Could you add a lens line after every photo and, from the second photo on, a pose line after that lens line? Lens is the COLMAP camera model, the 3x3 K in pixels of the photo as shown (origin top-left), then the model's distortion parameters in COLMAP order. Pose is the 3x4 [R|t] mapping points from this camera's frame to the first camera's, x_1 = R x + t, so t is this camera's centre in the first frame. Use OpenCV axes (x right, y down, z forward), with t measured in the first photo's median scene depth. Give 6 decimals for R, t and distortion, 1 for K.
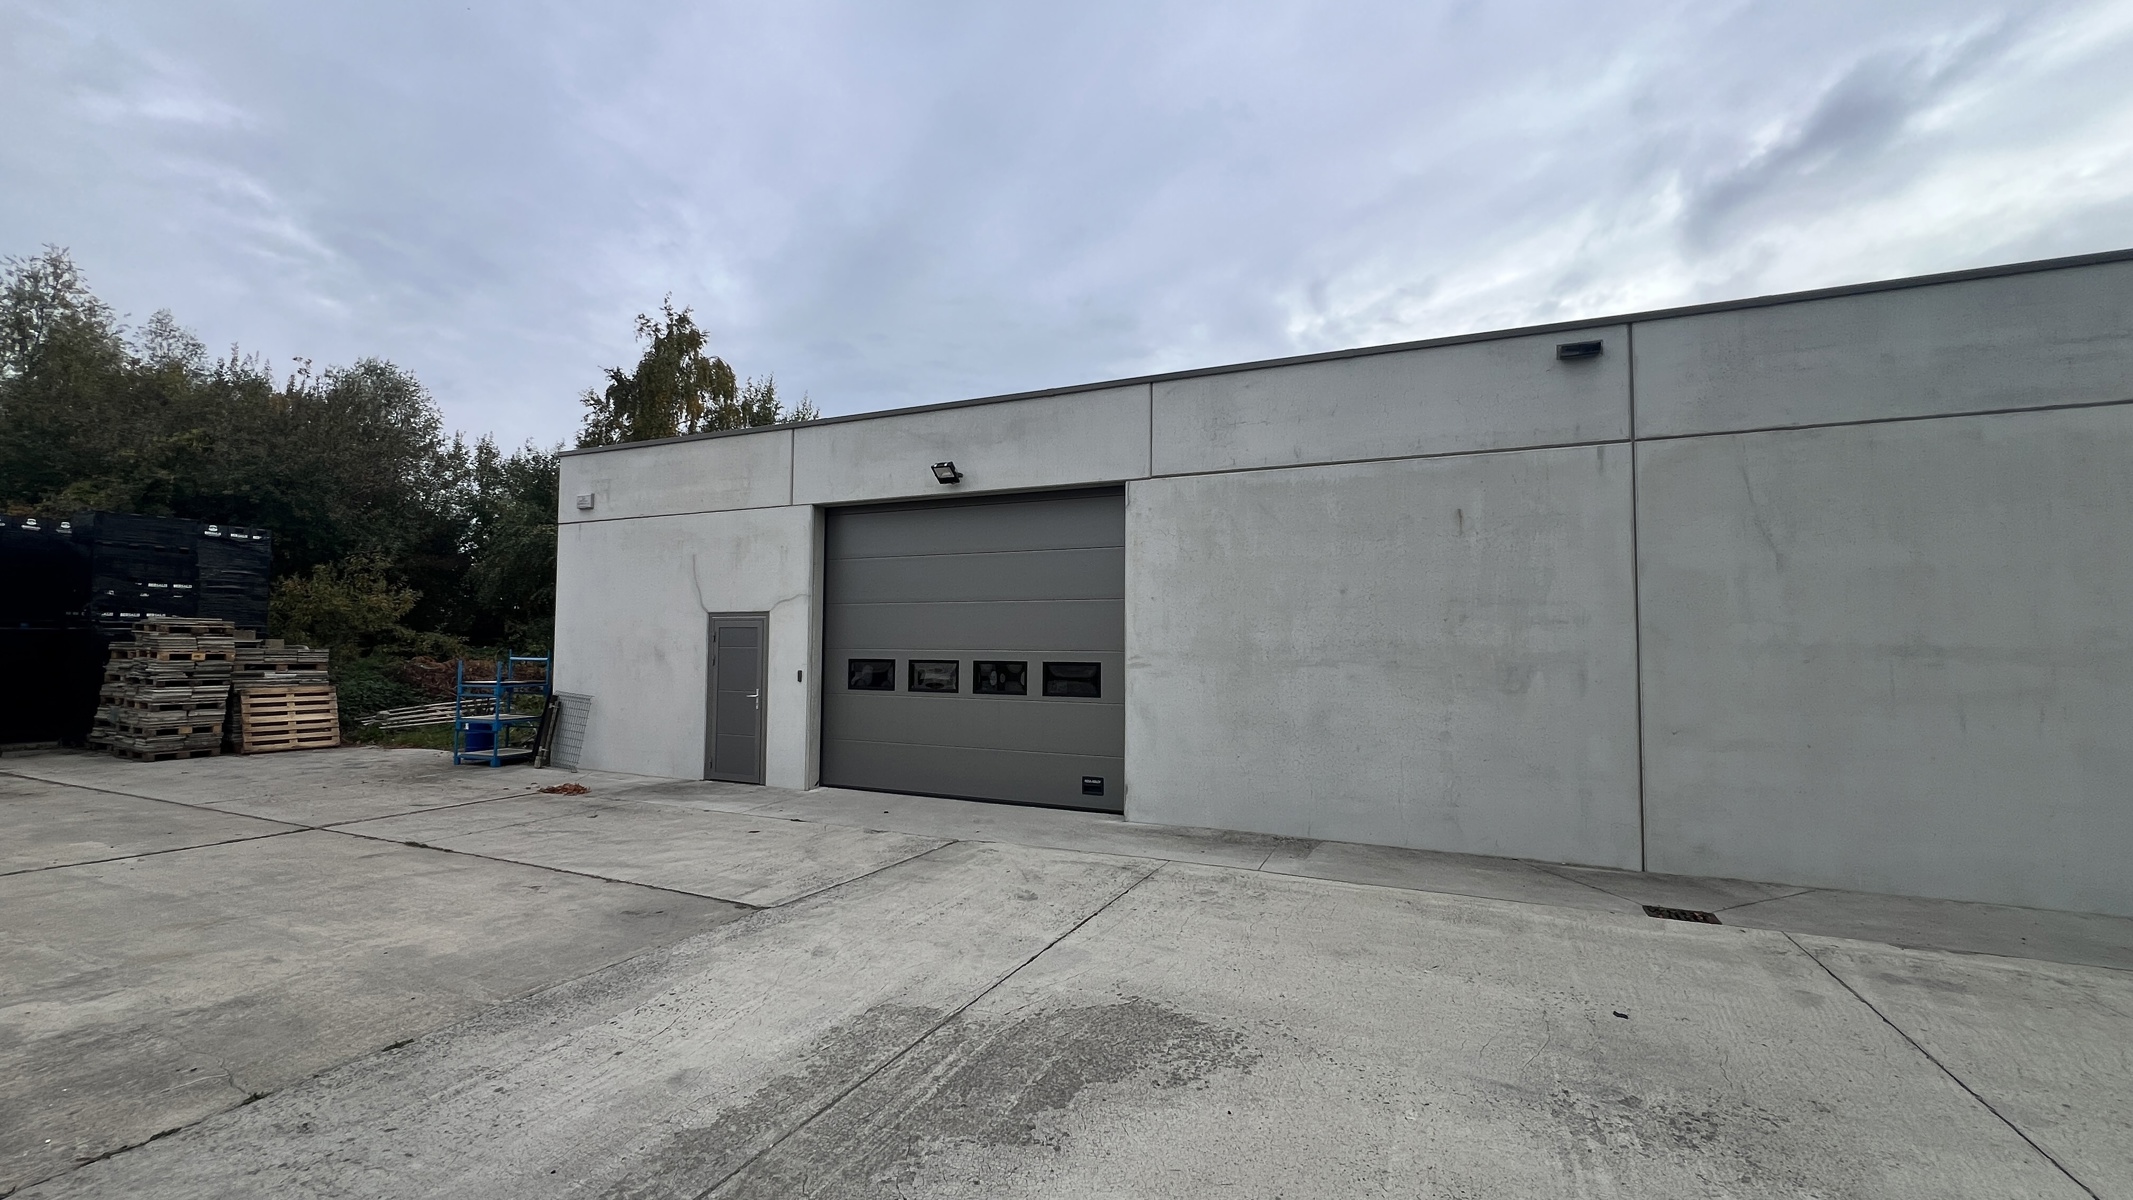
lens RADIAL K [[834.5, 0, 1066.5], [0, 834.5, 600.0], [0, 0, 1]] dist [-0.001670, -0.000115]
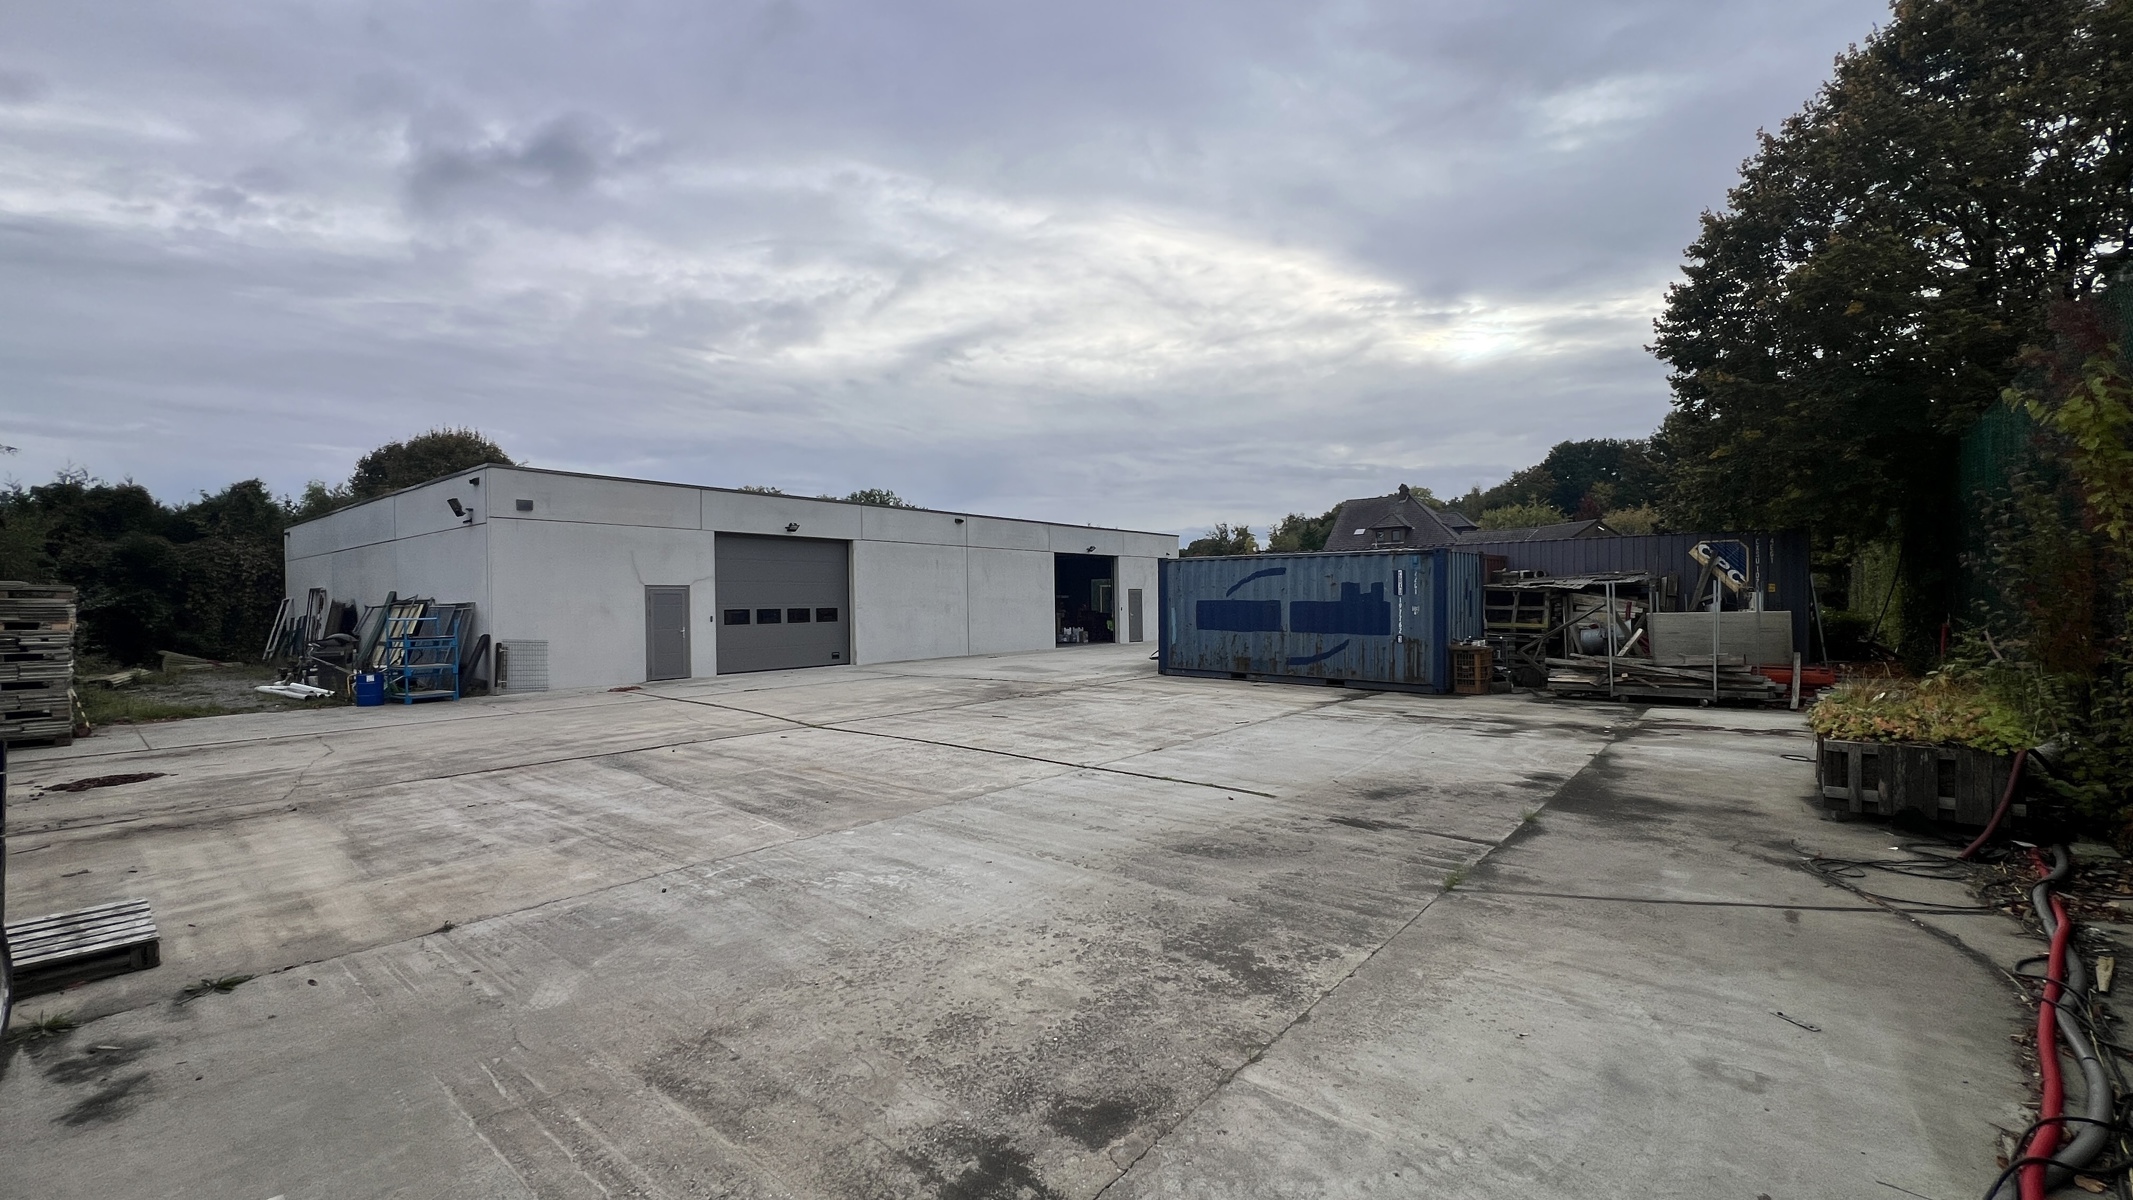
lens RADIAL K [[849.4, 0, 1070.9], [0, 849.4, 606.2], [0, 0, 1]] dist [-0.002429, 0.000193]
pose [[0.250168, -0.011000, 0.968140, -2.031001], [-0.033848, 0.999225, 0.020099, -0.006248], [-0.967611, -0.037798, 0.249602, -0.312175]]
